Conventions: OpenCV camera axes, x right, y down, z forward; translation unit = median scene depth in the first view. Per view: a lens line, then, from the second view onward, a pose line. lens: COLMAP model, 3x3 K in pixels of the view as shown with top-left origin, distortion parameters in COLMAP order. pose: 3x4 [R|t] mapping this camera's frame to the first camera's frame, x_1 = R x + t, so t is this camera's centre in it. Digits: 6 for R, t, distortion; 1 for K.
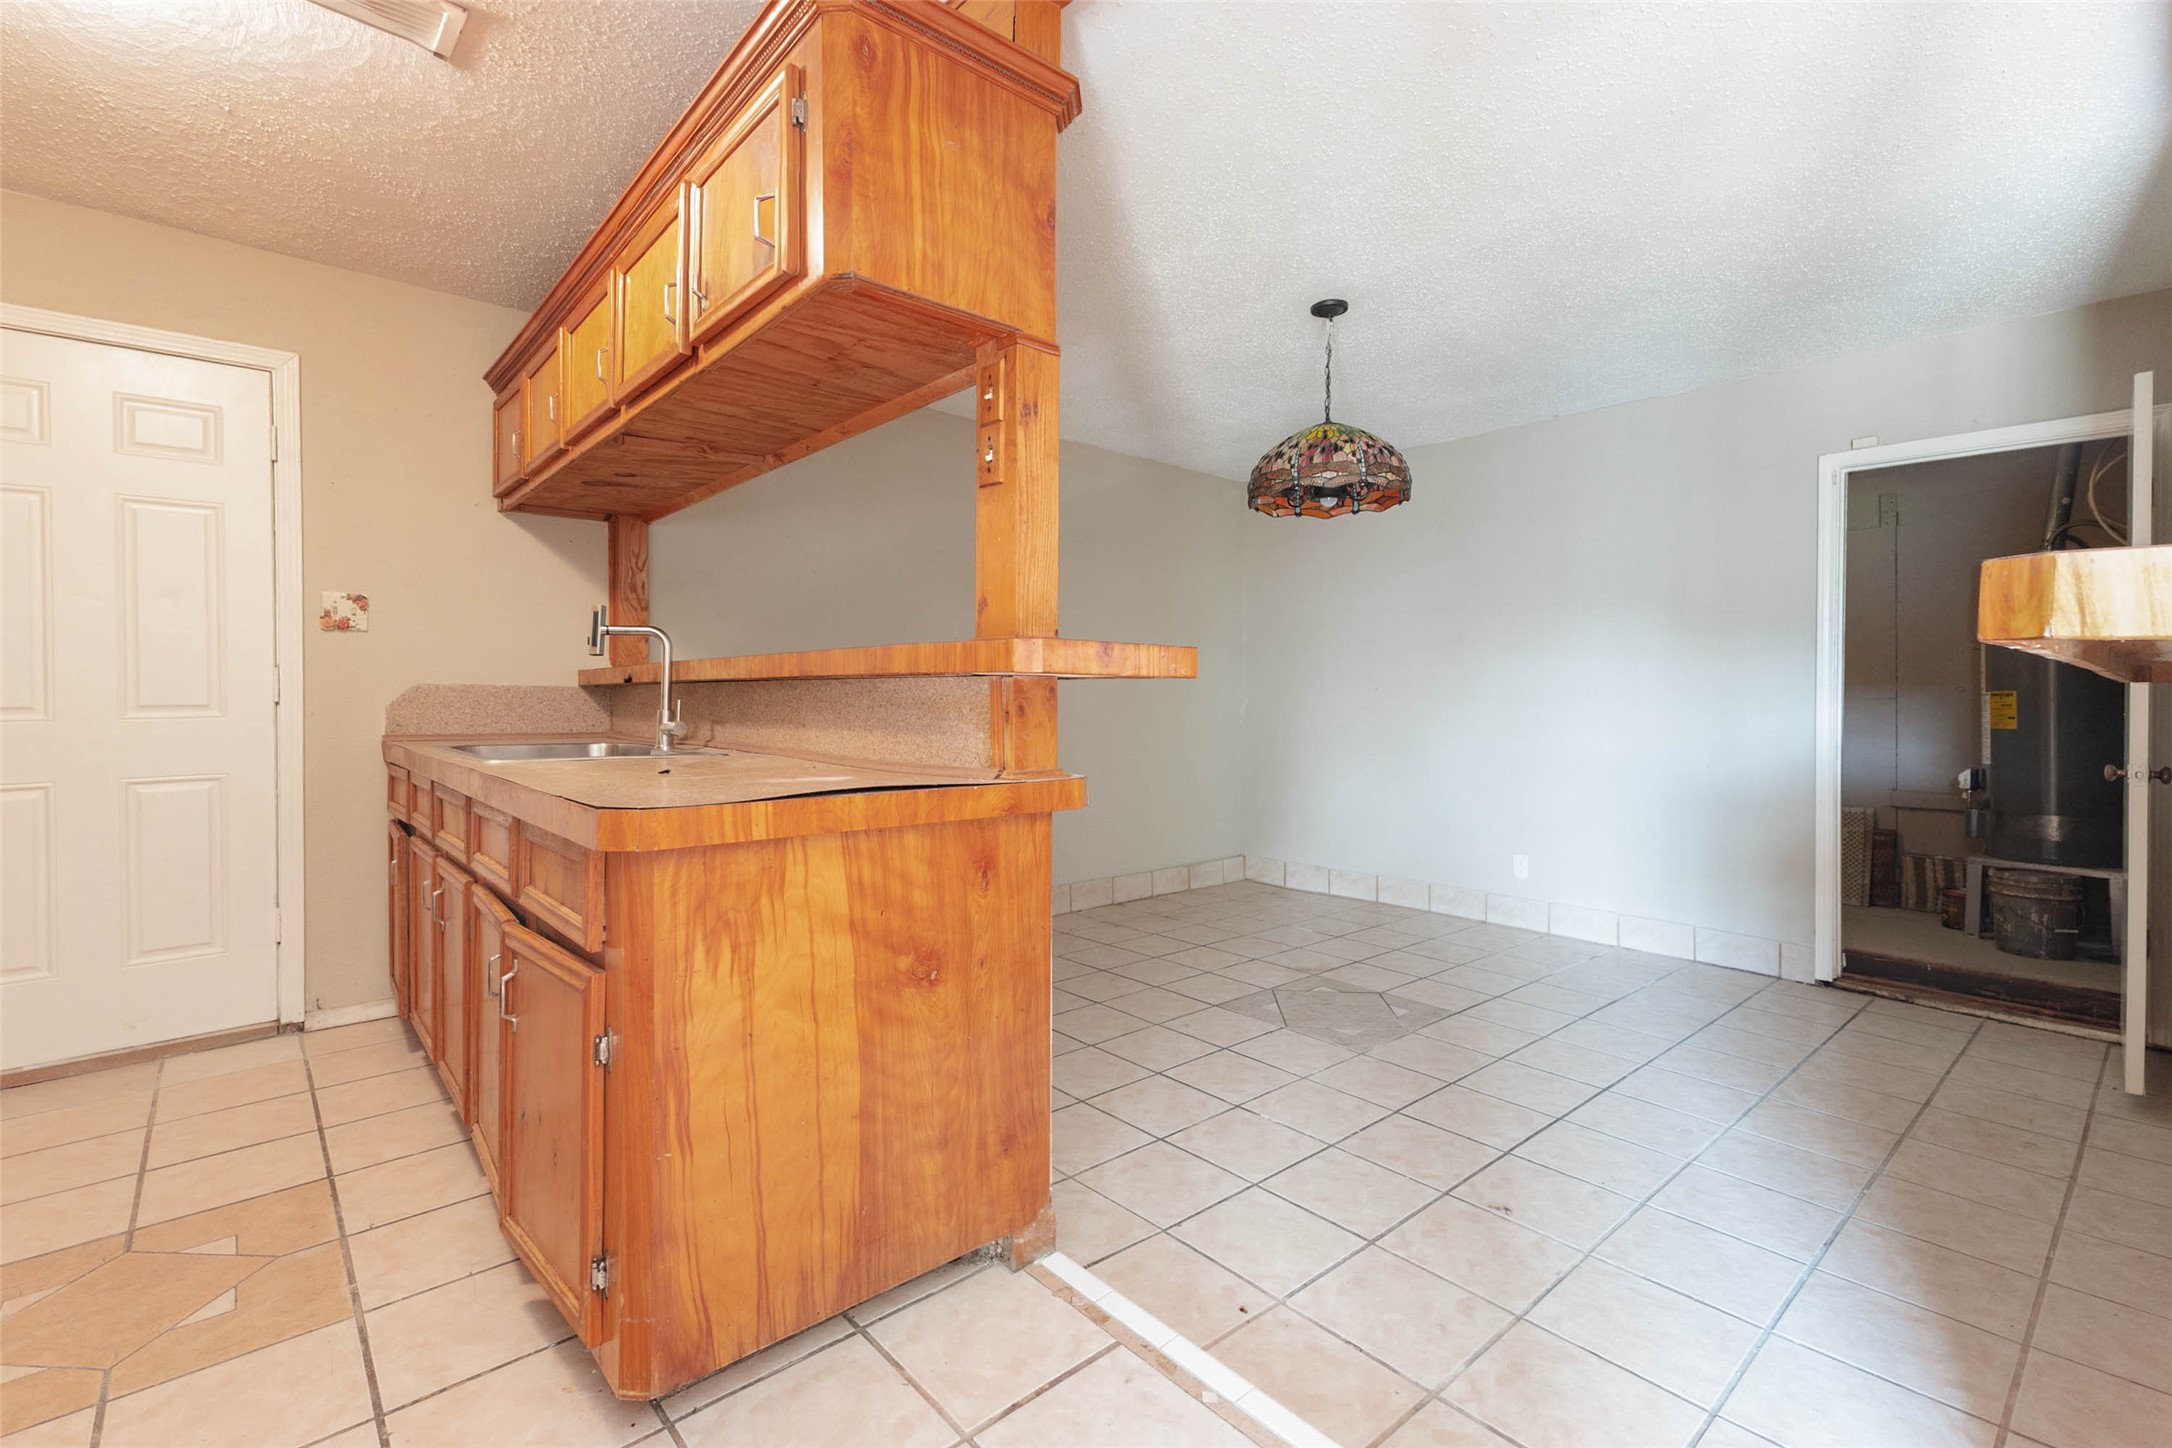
lens RADIAL K [[977.2, 0, 1086.0], [0, 977.2, 724.0], [0, 0, 1]] dist [0.009327, -0.001605]
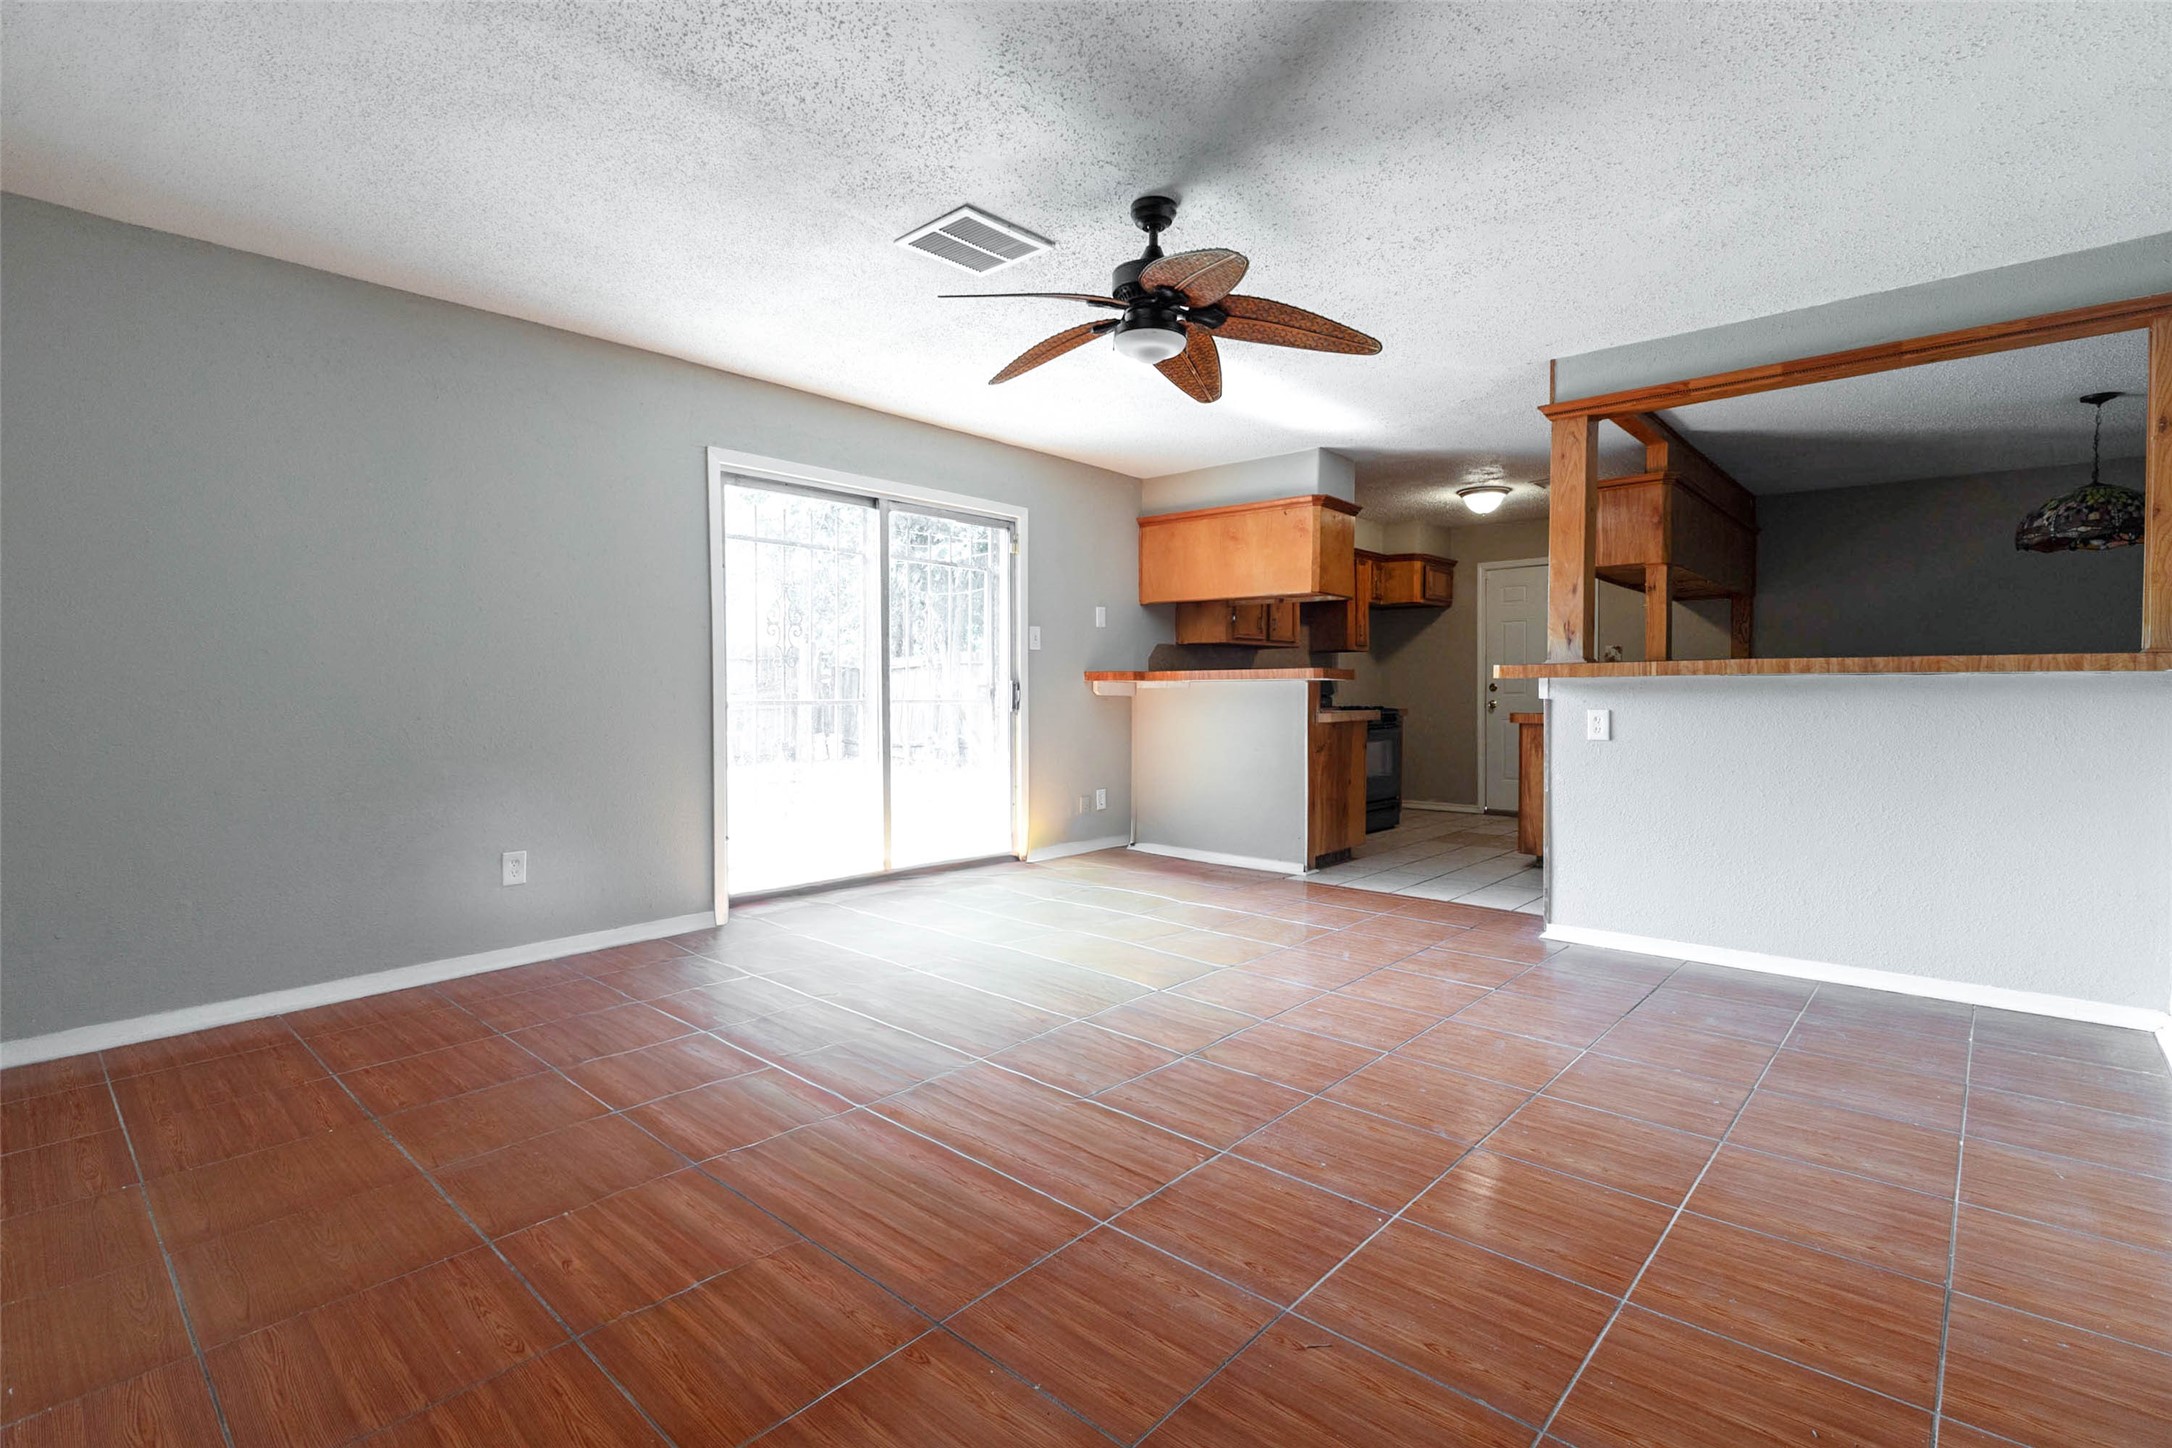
lens RADIAL K [[1001.1, 0, 1086.0], [0, 1001.1, 724.0], [0, 0, 1]] dist [-0.000044, -0.000006]
pose [[0.113910, 0.030783, -0.993014, 1.542313], [-0.013488, 0.999476, 0.029436, 0.001275], [0.993400, 0.010041, 0.114265, -0.554827]]
